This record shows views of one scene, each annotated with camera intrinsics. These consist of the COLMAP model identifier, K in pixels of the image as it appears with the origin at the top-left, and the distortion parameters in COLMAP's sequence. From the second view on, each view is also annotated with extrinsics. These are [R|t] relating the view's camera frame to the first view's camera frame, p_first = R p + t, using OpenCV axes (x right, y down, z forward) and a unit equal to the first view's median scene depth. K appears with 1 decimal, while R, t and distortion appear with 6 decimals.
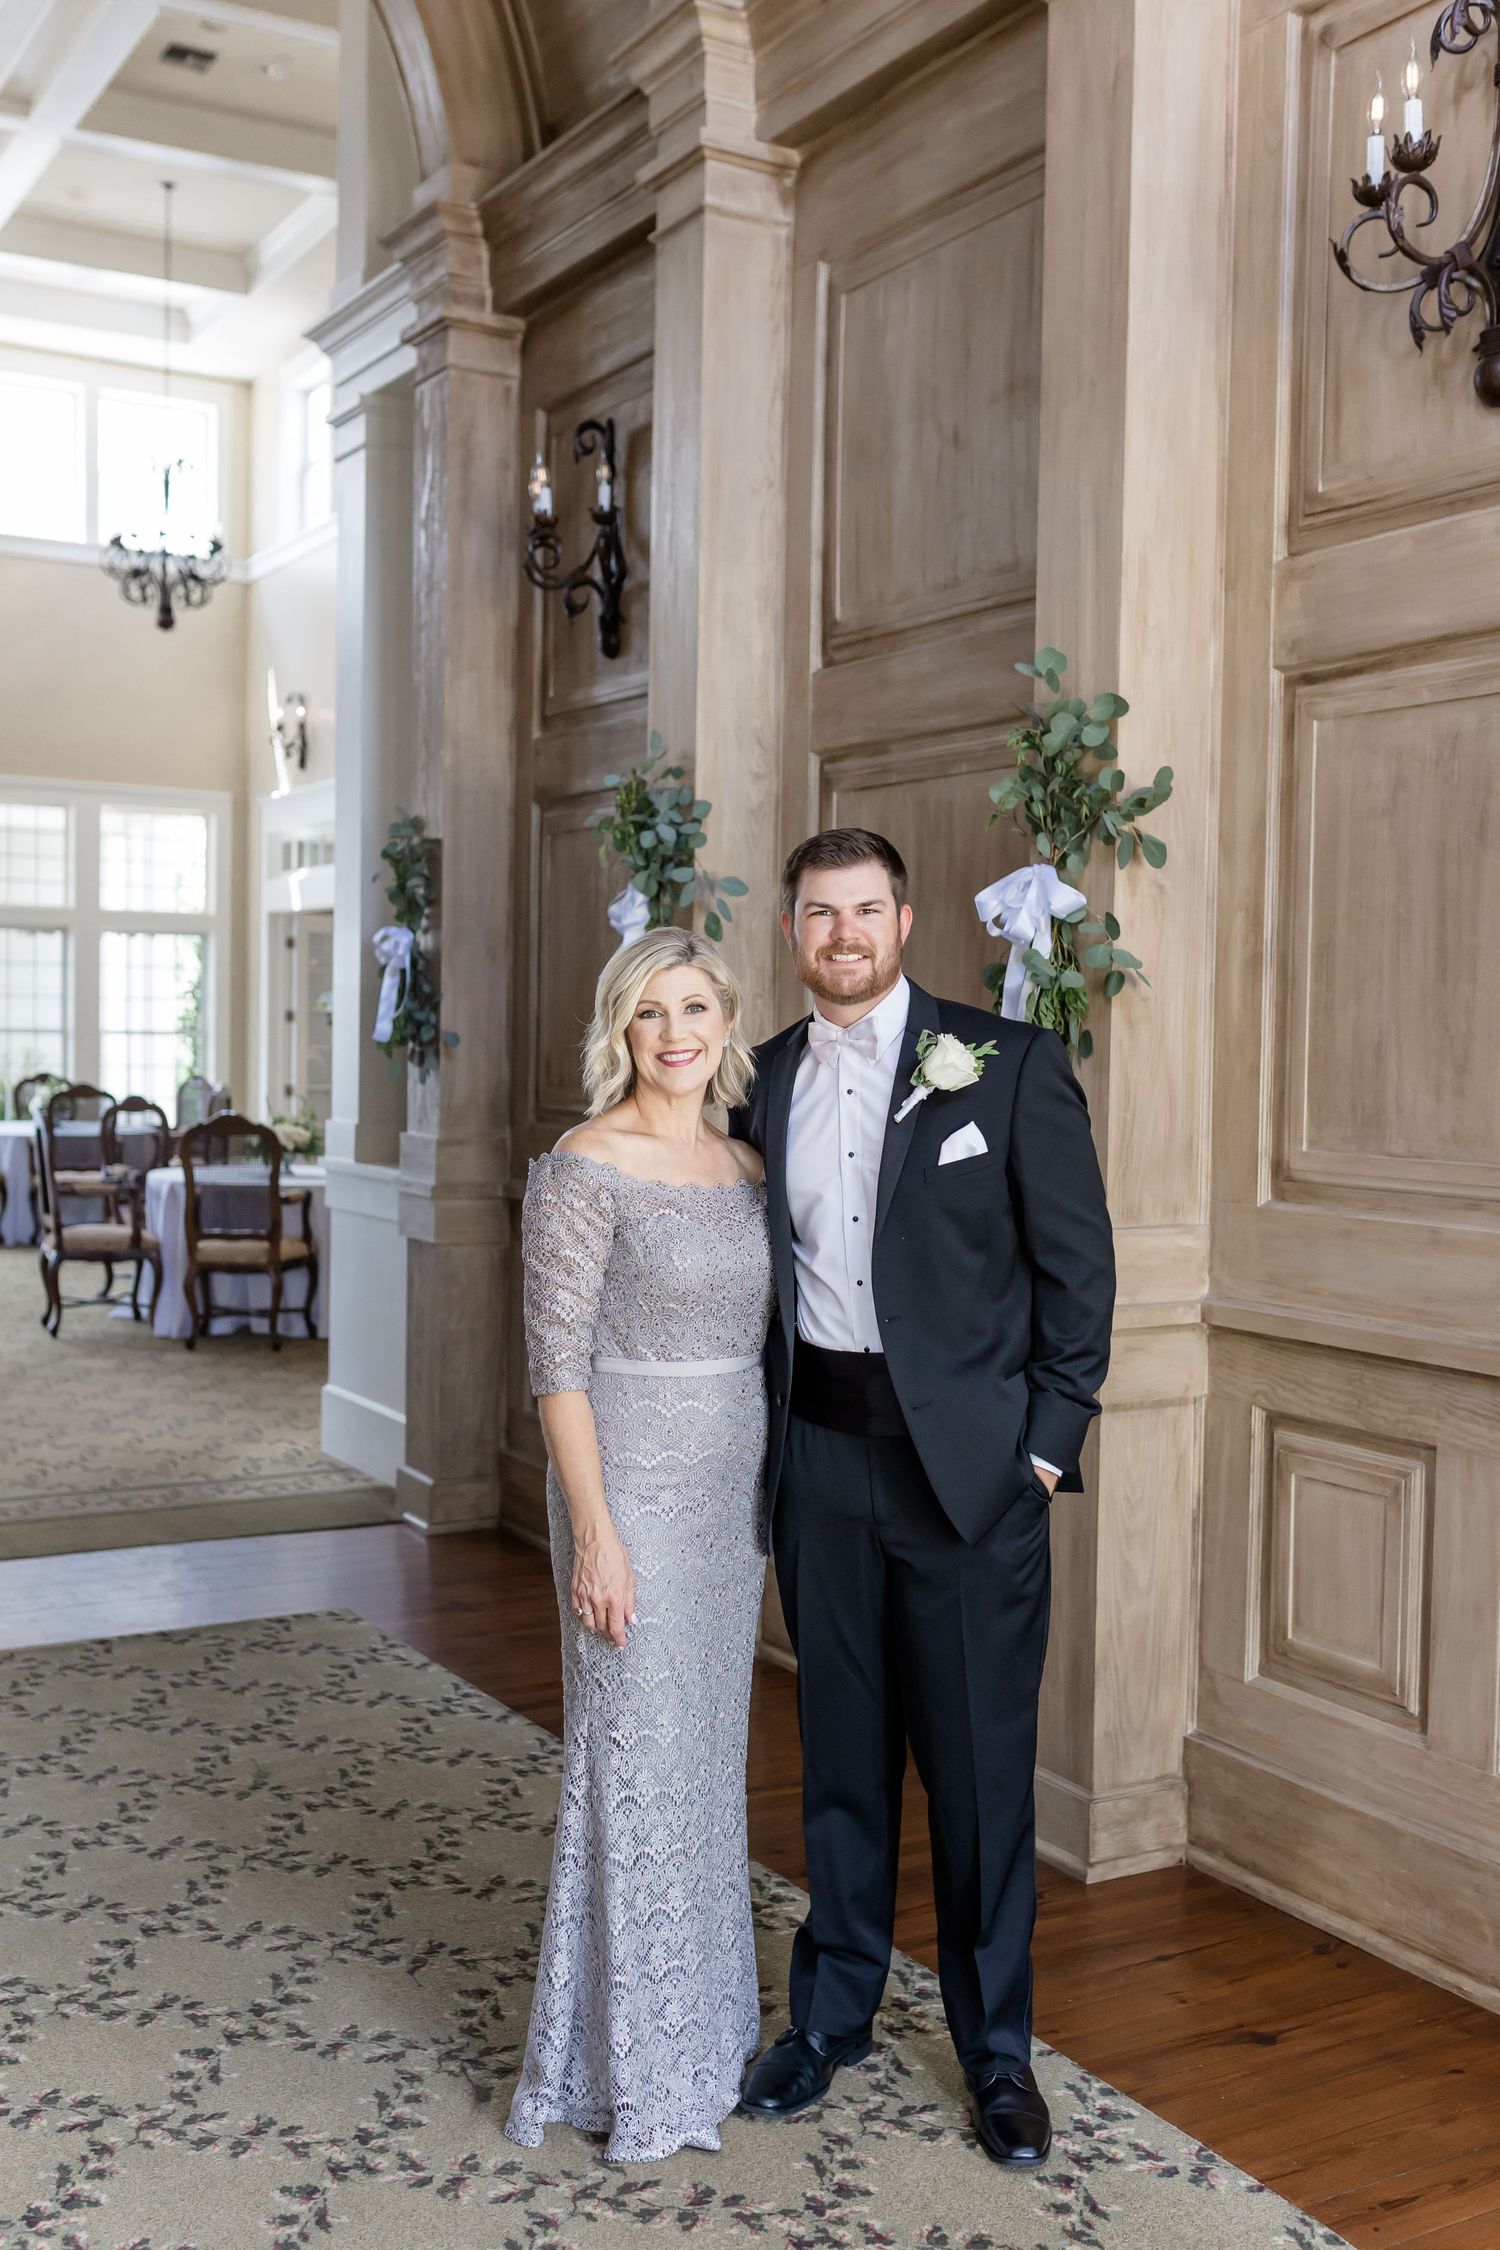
lens RADIAL K [[2145.5, 0, 739.2], [0, 2145.5, 1121.3], [0, 0, 1]] dist [0.007001, -0.007625]
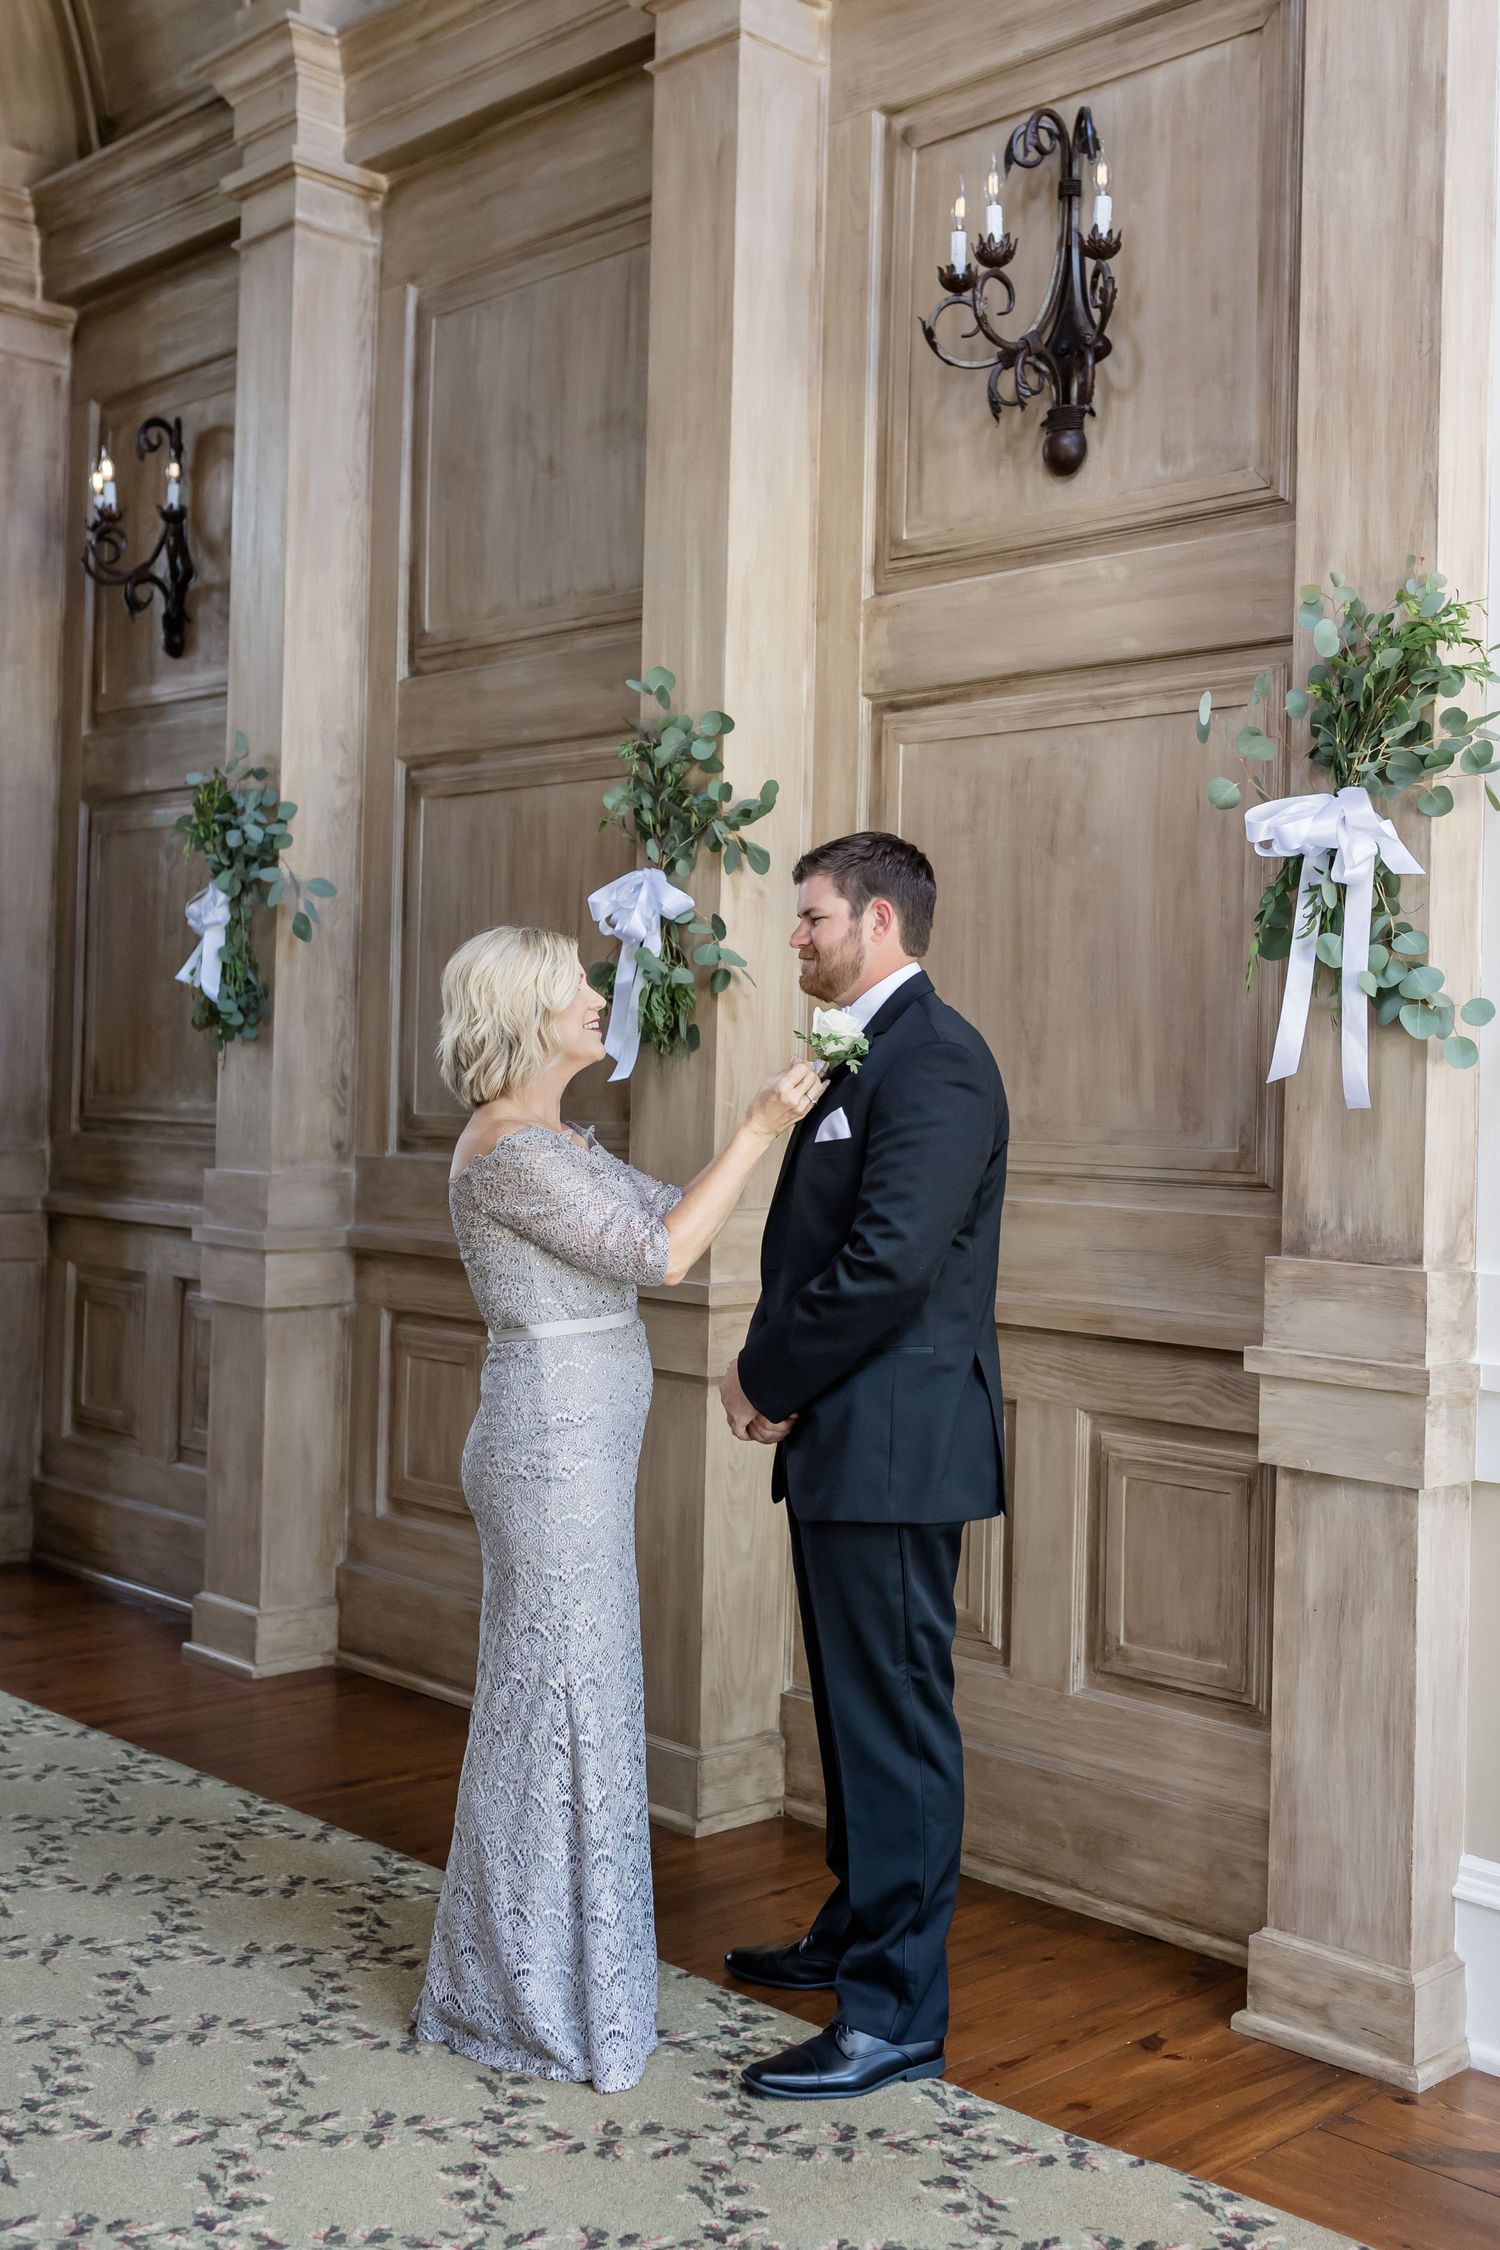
lens RADIAL K [[2308.0, 0, 717.2], [0, 2308.0, 1069.8], [0, 0, 1]] dist [0.001538, 0.006448]
pose [[0.971423, 0.008780, 0.237192, -0.091997], [0.002334, 0.998914, -0.046538, 0.031175], [-0.237343, 0.045762, 0.970348, -0.105152]]
